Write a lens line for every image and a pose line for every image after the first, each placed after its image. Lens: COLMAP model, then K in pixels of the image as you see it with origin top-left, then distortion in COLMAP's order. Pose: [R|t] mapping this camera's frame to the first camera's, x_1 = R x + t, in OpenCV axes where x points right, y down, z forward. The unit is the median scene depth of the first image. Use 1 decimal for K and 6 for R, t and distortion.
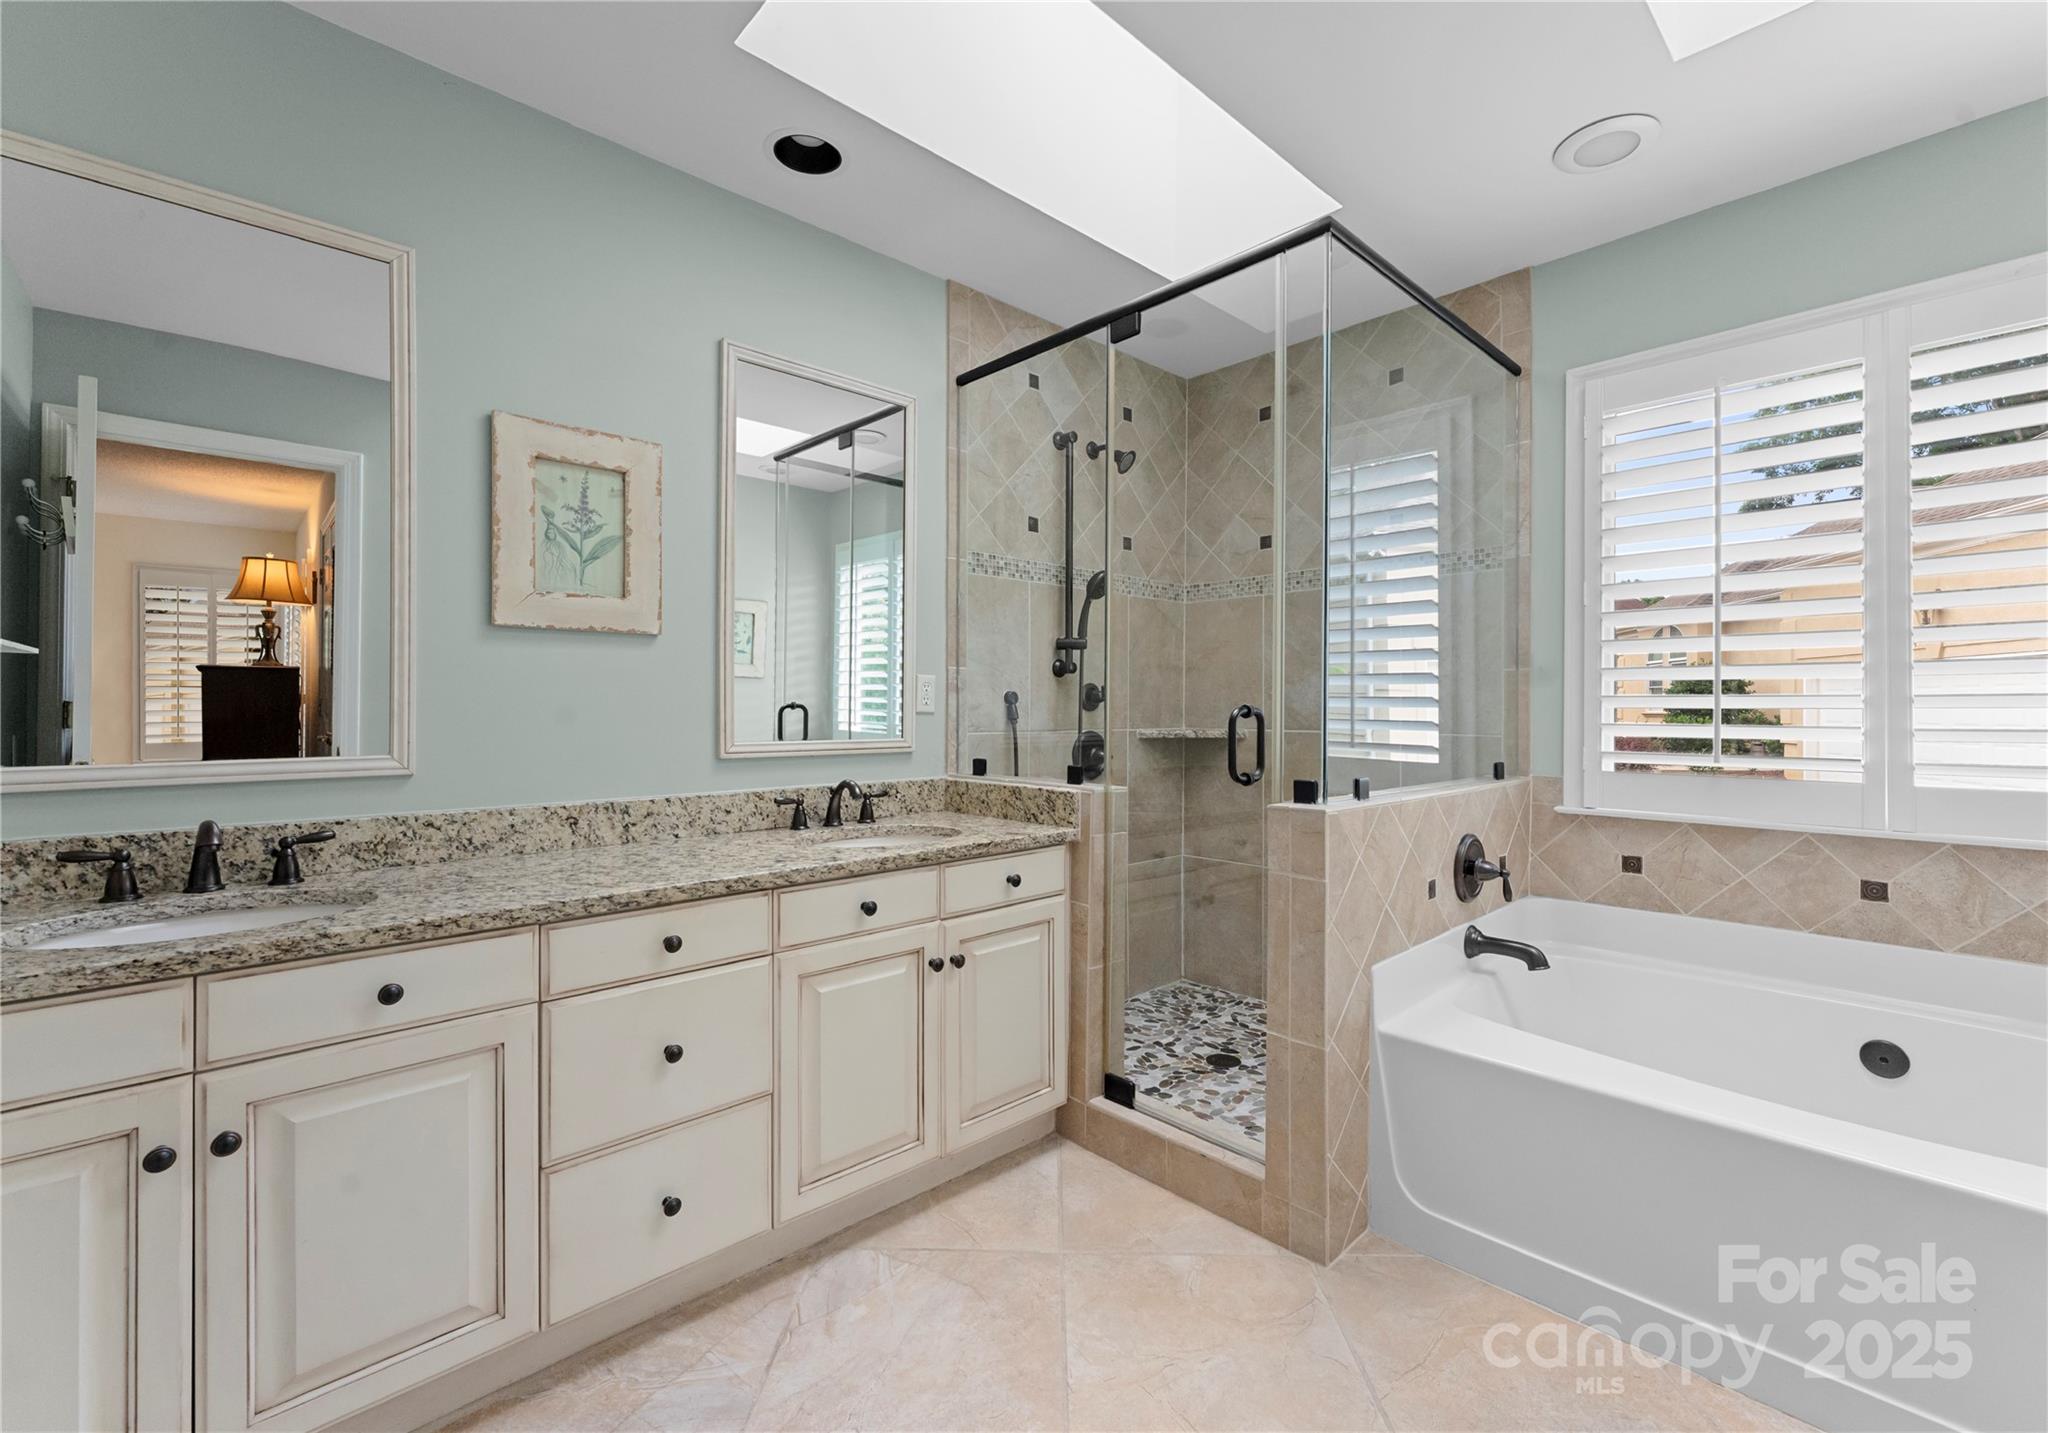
lens RADIAL K [[866.7, 0, 1027.5], [0, 866.7, 720.2], [0, 0, 1]] dist [0.002692, -0.000525]
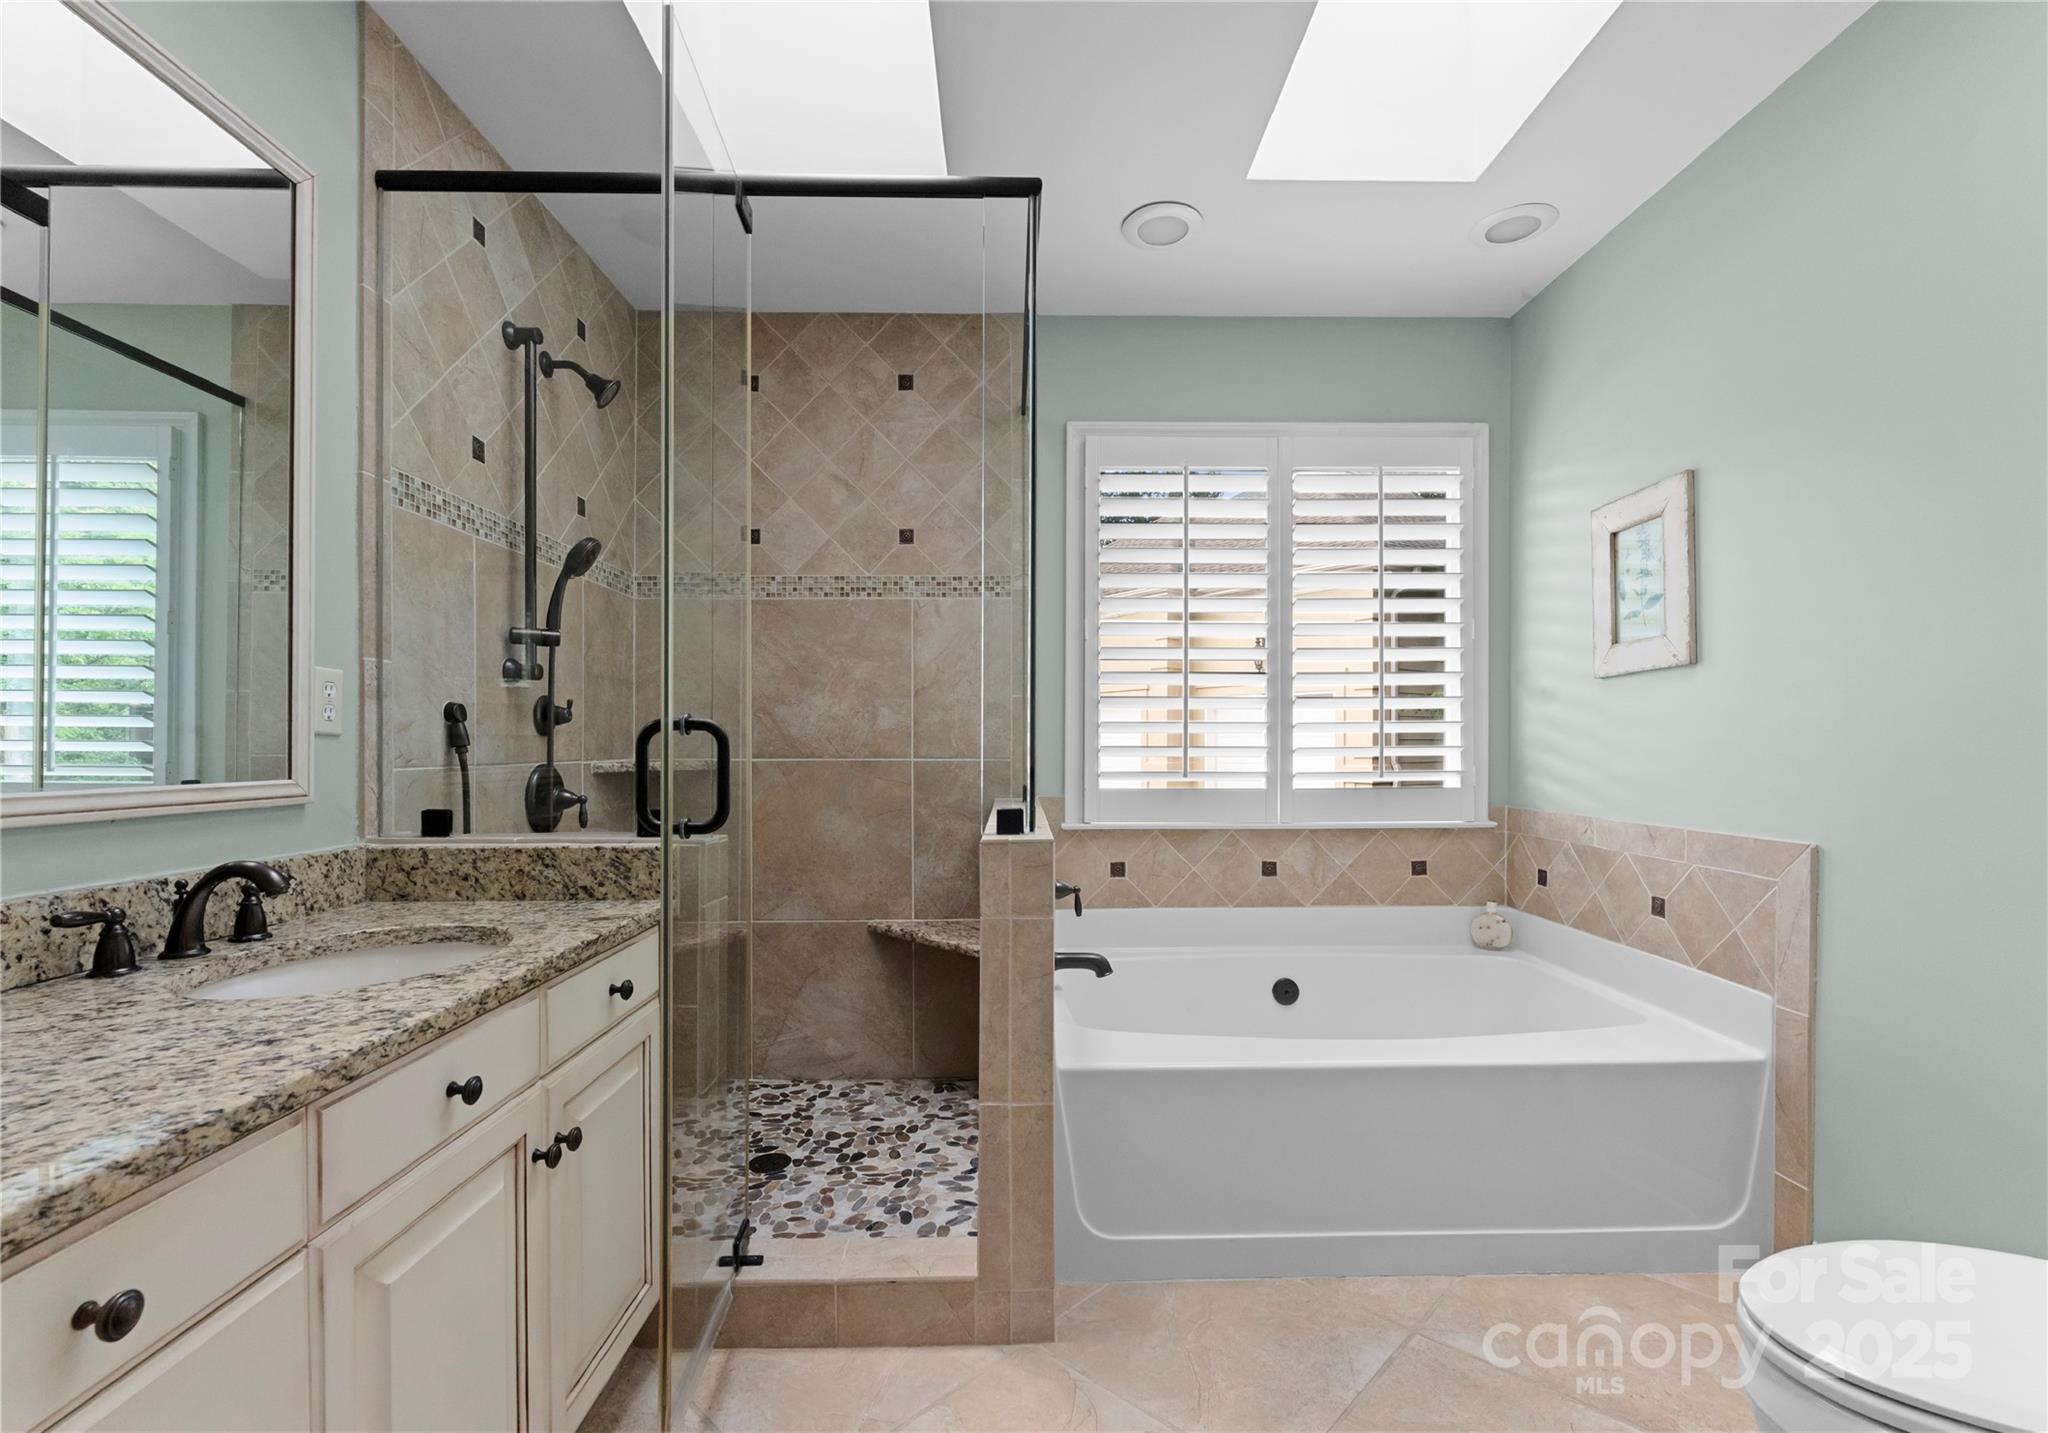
lens RADIAL K [[913.3, 0, 1022.1], [0, 913.3, 762.2], [0, 0, 1]] dist [0.001701, -0.005202]
pose [[0.679335, -0.017244, 0.733626, -0.259987], [0.011450, 0.999851, 0.012898, 0.007517], [-0.733739, -0.000362, 0.679431, 0.263588]]
